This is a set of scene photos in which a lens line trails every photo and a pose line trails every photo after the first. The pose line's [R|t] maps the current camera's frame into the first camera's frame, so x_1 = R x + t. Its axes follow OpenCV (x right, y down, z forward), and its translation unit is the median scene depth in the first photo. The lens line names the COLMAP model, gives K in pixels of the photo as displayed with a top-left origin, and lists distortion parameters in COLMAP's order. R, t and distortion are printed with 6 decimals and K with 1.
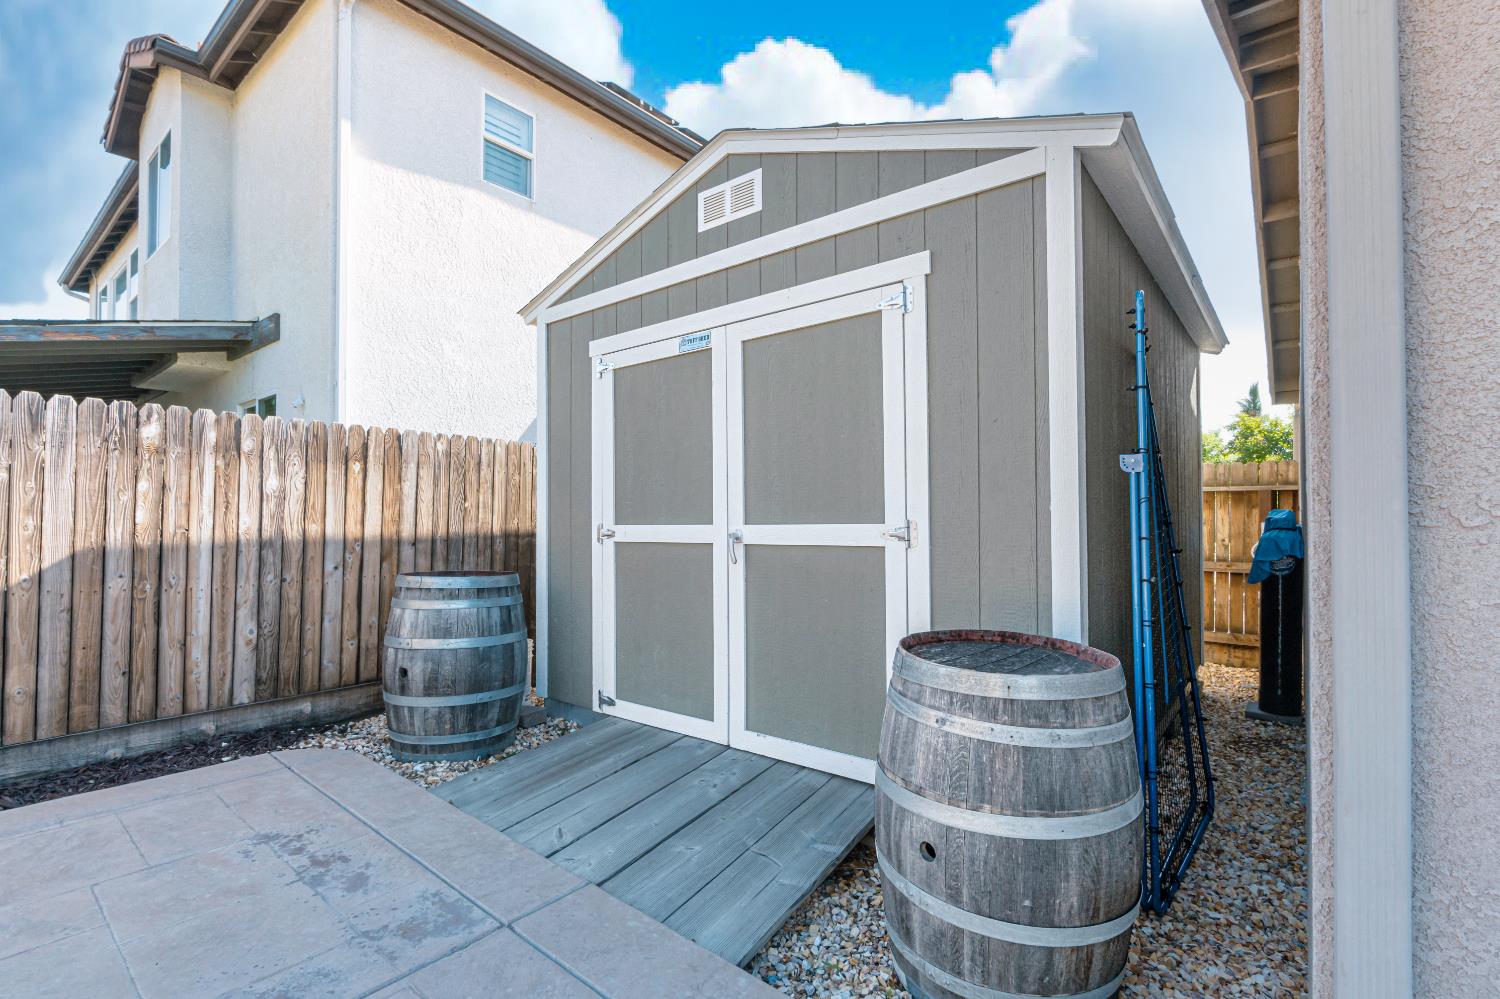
lens RADIAL K [[688.0, 0, 748.6], [0, 688.0, 502.2], [0, 0, 1]] dist [-0.004348, -0.000632]
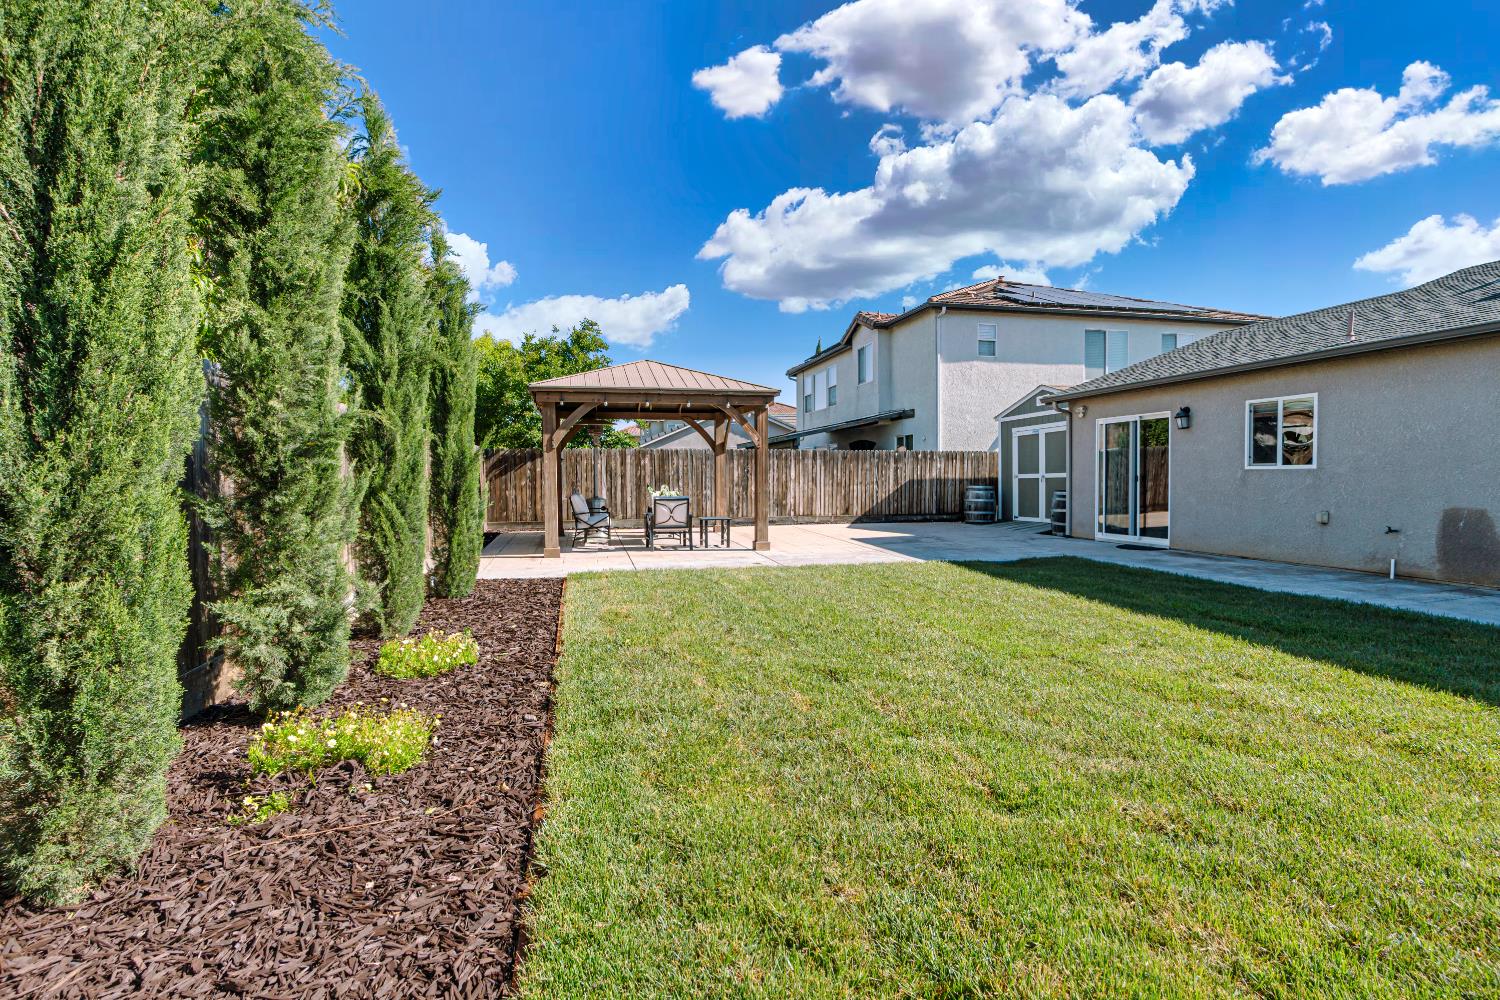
lens RADIAL K [[688.0, 0, 748.6], [0, 688.0, 502.7], [0, 0, 1]] dist [-0.004348, -0.000632]
pose [[0.800019, 0.014733, -0.599794, 1.016635], [0.018498, 0.998618, 0.049202, -0.030580], [0.599690, -0.050457, 0.798640, -3.362196]]
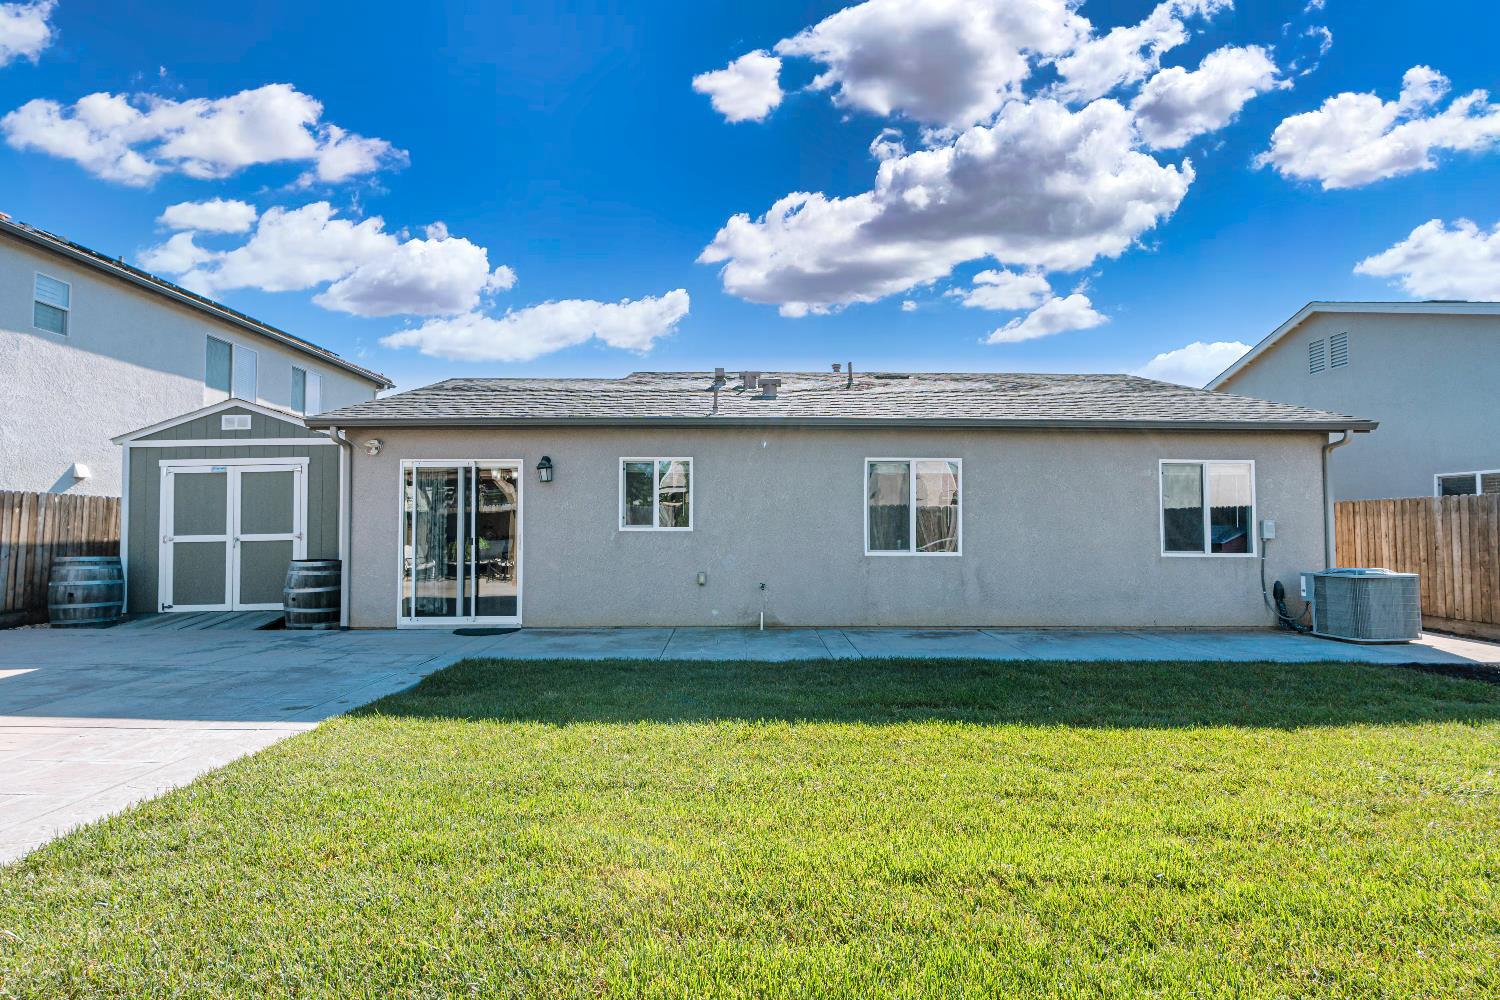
lens RADIAL K [[695.0, 0, 742.6], [0, 695.0, 502.4], [0, 0, 1]] dist [-0.002148, 0.000442]
pose [[0.777948, 0.021890, 0.627947, -0.180546], [-0.004688, 0.999567, -0.029036, -0.025383], [-0.628311, 0.019645, 0.777714, -2.357595]]
